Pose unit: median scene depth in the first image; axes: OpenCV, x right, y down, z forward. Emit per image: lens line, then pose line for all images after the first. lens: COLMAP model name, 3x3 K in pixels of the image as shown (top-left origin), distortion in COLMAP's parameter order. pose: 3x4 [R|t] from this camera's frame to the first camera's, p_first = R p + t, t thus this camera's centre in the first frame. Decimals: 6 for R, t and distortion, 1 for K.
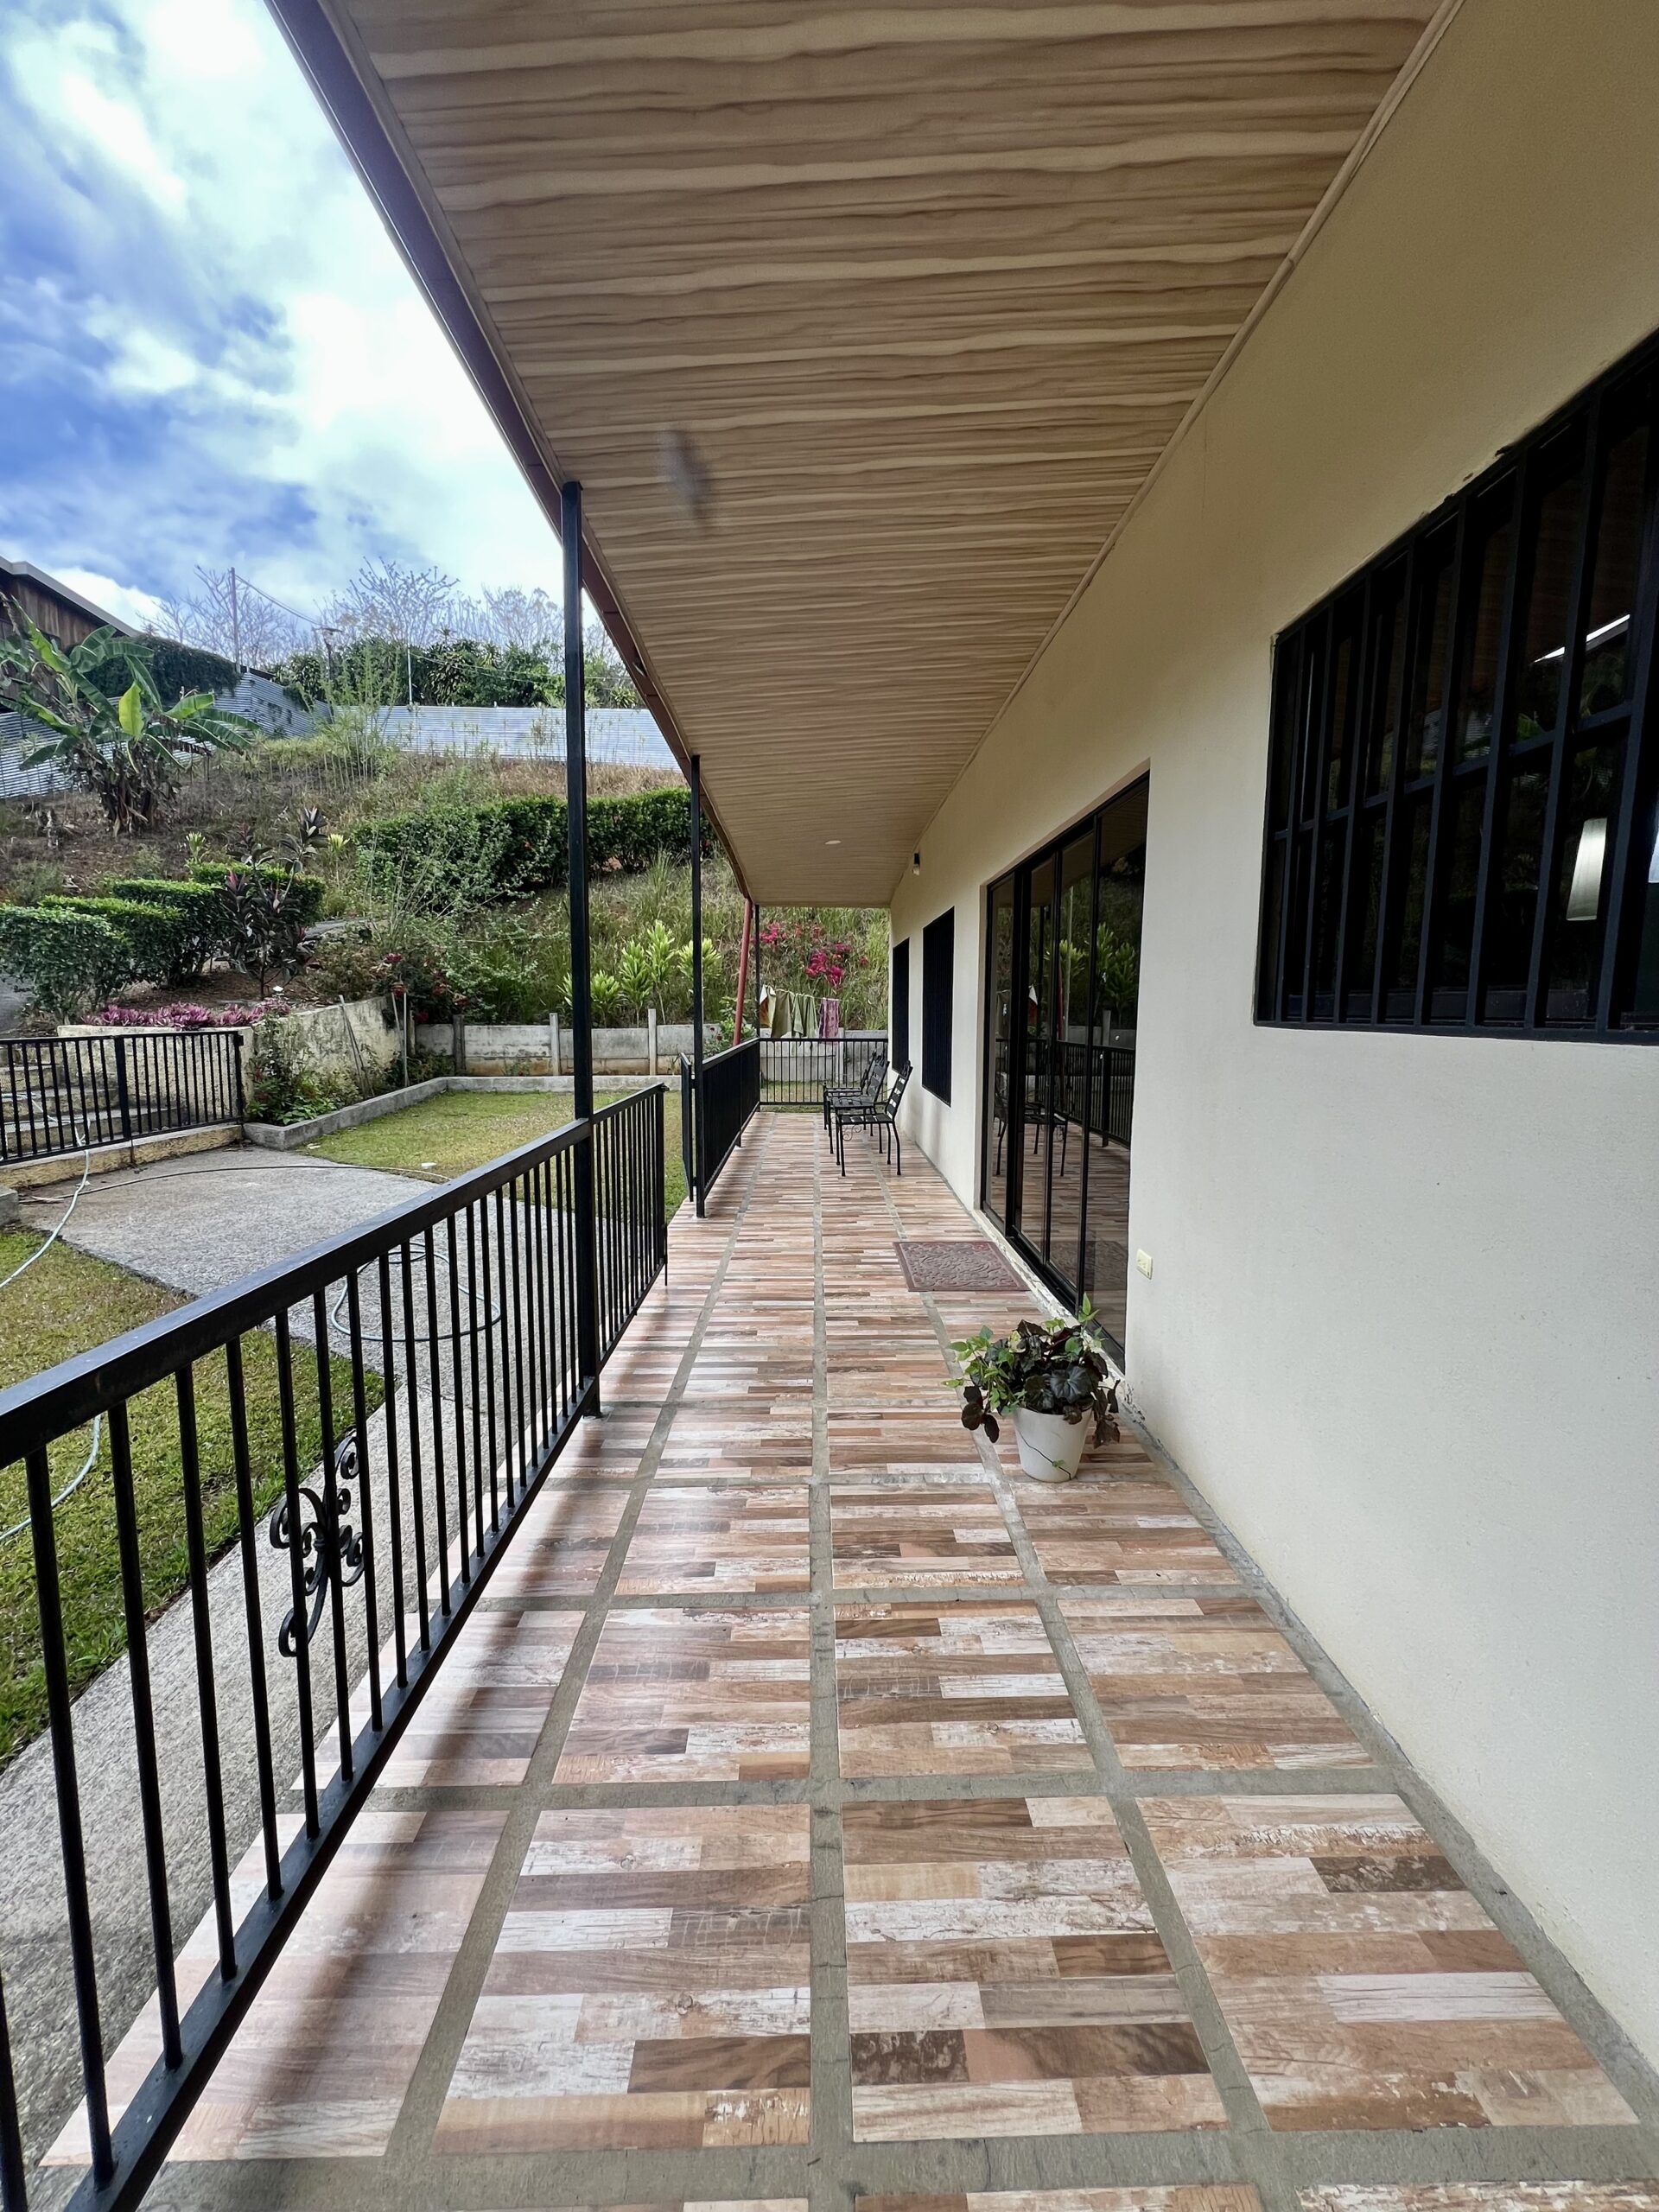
lens RADIAL K [[881.3, 0, 829.5], [0, 881.3, 1106.0], [0, 0, 1]] dist [0.000939, 0.000008]
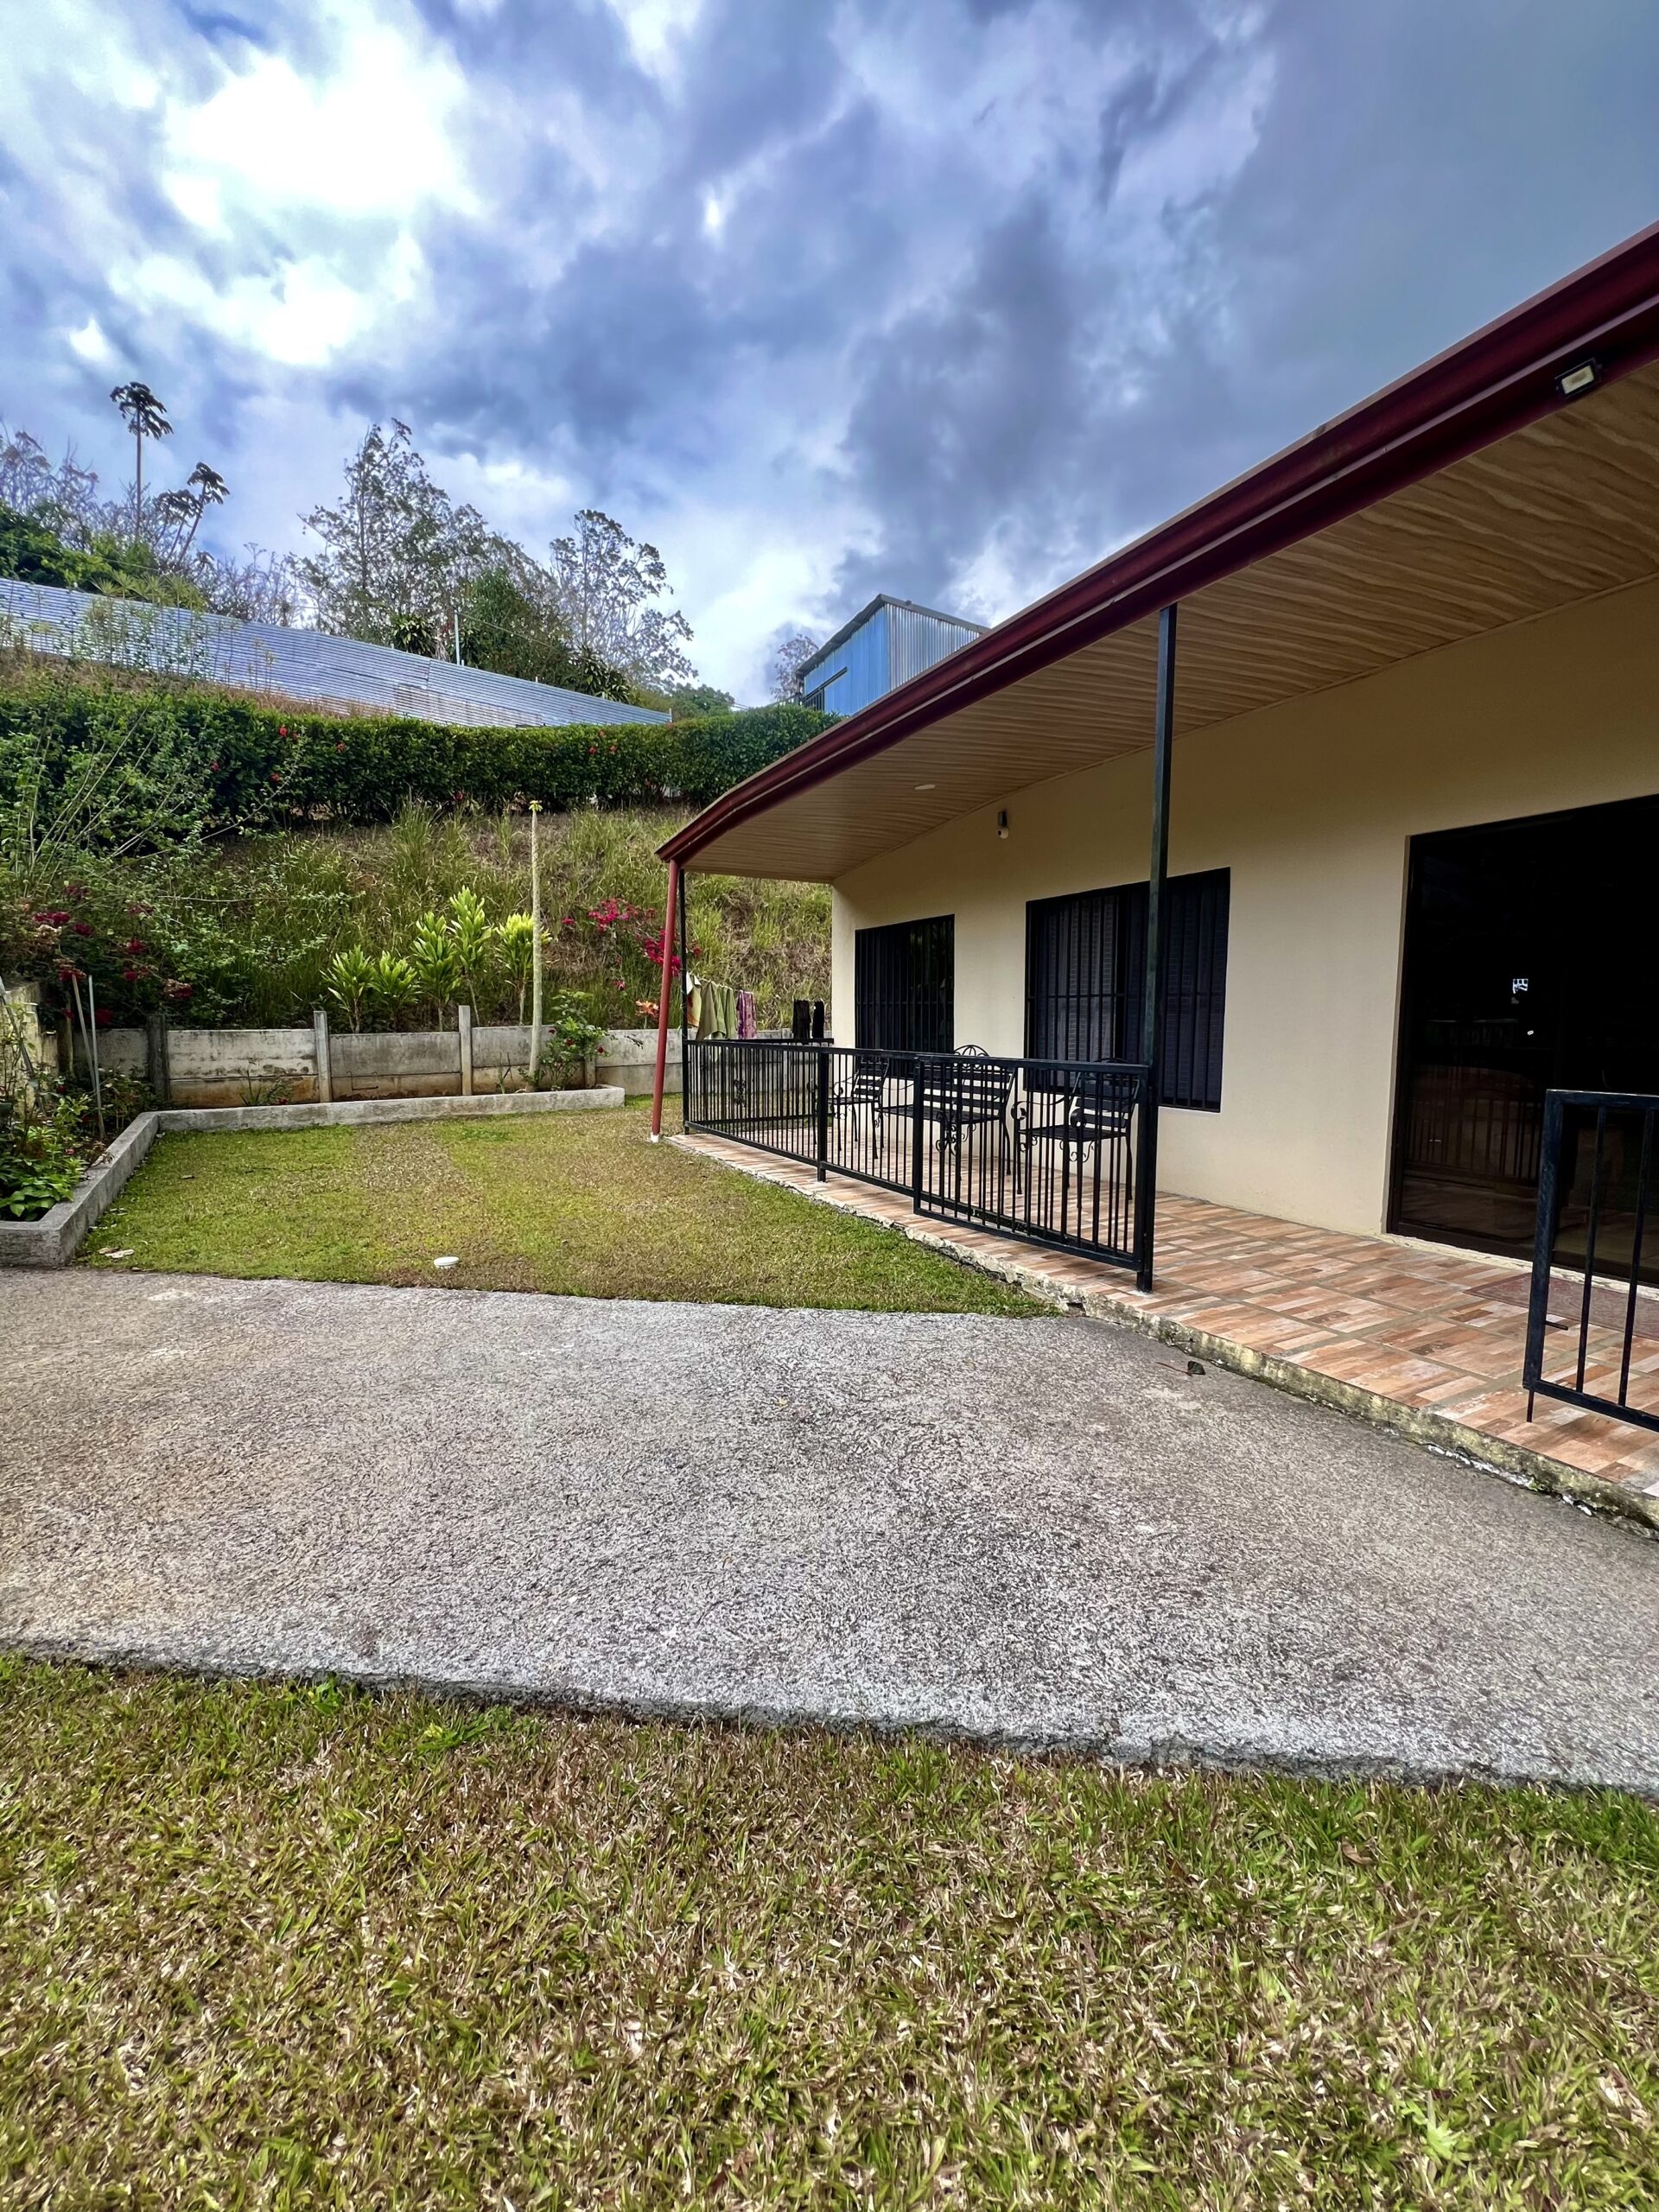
lens RADIAL K [[881.3, 0, 829.5], [0, 881.3, 1106.0], [0, 0, 1]] dist [0.000939, 0.000008]
pose [[0.890464, -0.049745, 0.452327, -0.275906], [0.053344, 0.998565, 0.004802, -0.013475], [-0.451917, 0.019852, 0.891839, 0.210107]]
